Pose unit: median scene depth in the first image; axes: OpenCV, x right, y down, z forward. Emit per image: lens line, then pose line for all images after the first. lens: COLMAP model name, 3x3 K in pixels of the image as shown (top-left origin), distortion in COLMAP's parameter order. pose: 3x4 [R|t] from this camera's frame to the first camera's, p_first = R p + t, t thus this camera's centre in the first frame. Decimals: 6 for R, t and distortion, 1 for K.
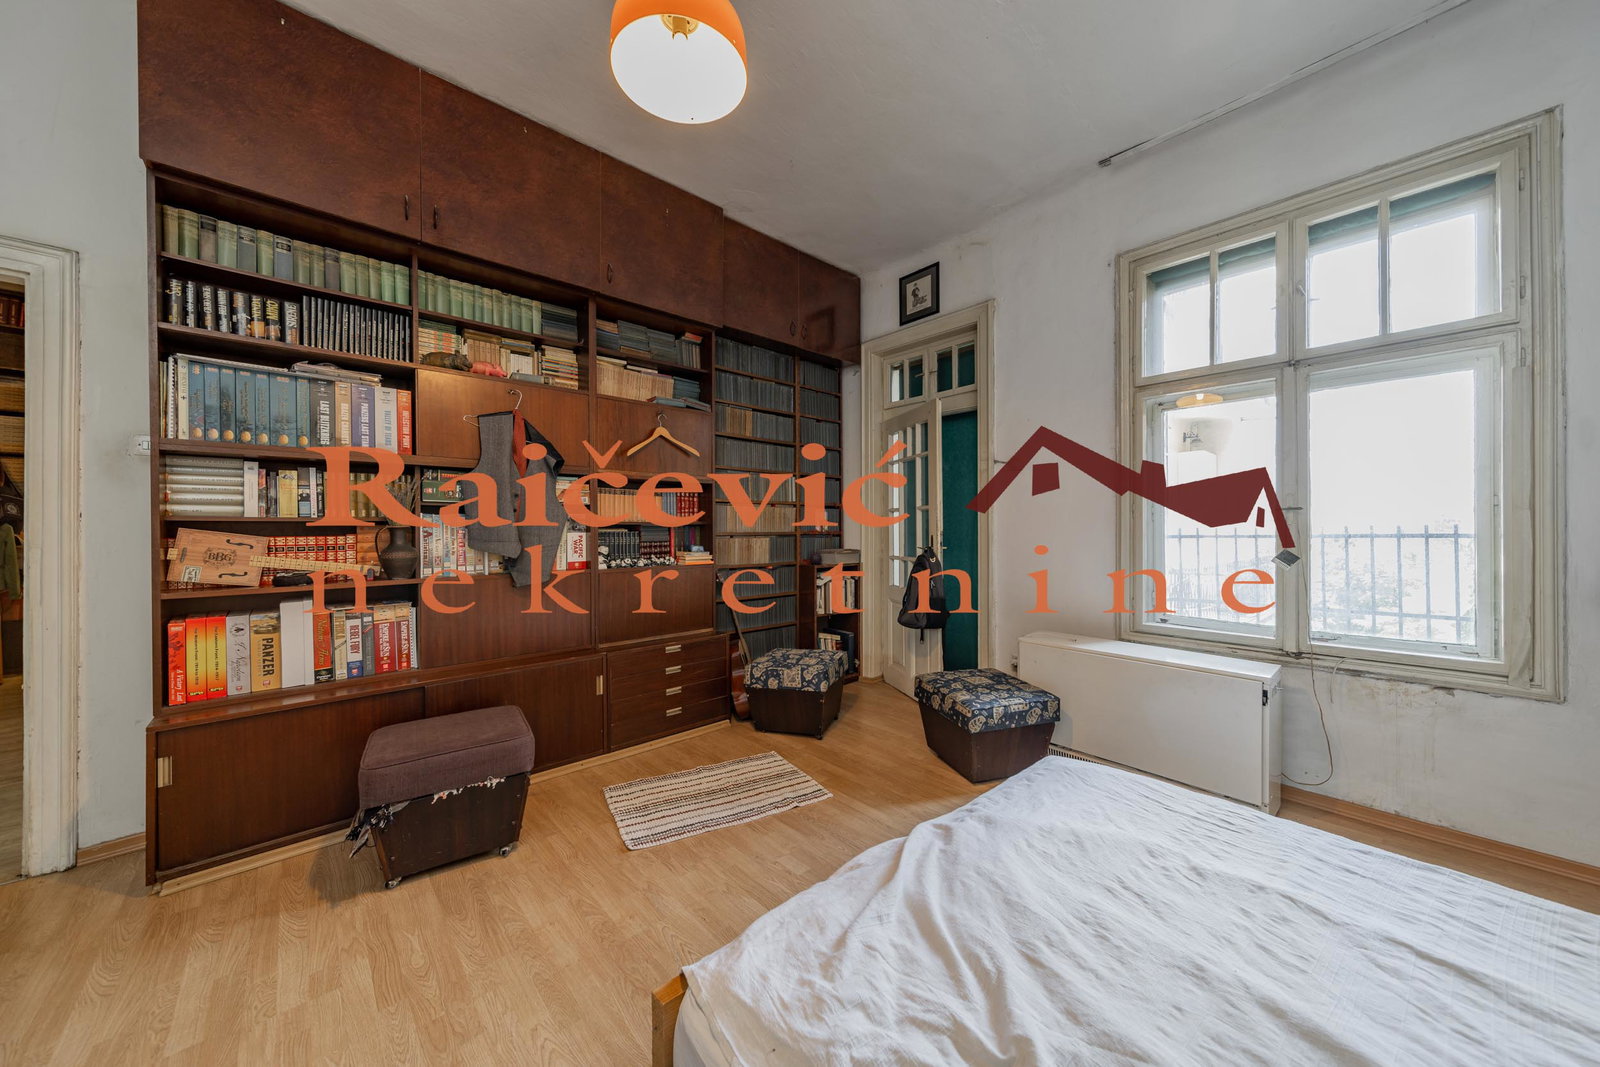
lens RADIAL K [[563.3, 0, 805.6], [0, 563.3, 521.1], [0, 0, 1]] dist [-0.000013, 0.000181]
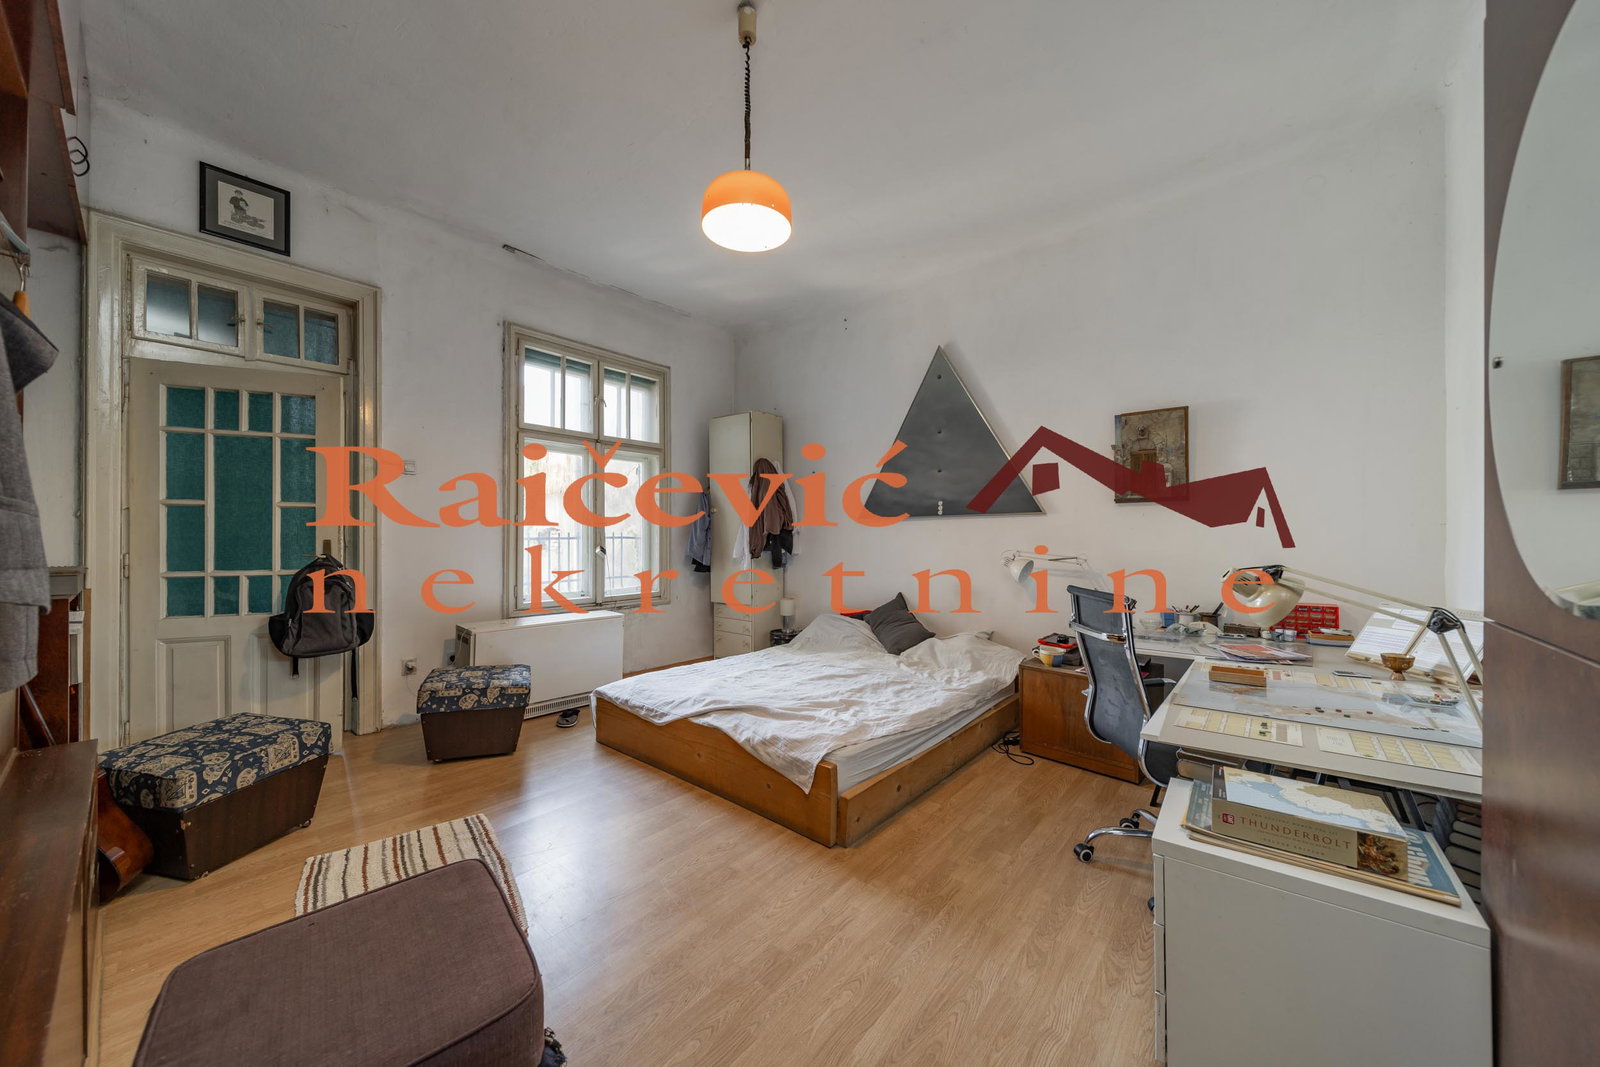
lens RADIAL K [[563.3, 0, 803.3], [0, 563.3, 542.8], [0, 0, 1]] dist [-0.000013, 0.000181]
pose [[-0.139224, 0.002002, 0.990259, -0.827810], [-0.004992, 0.999984, -0.002724, 0.031078], [-0.990248, -0.005322, -0.139211, 0.525419]]
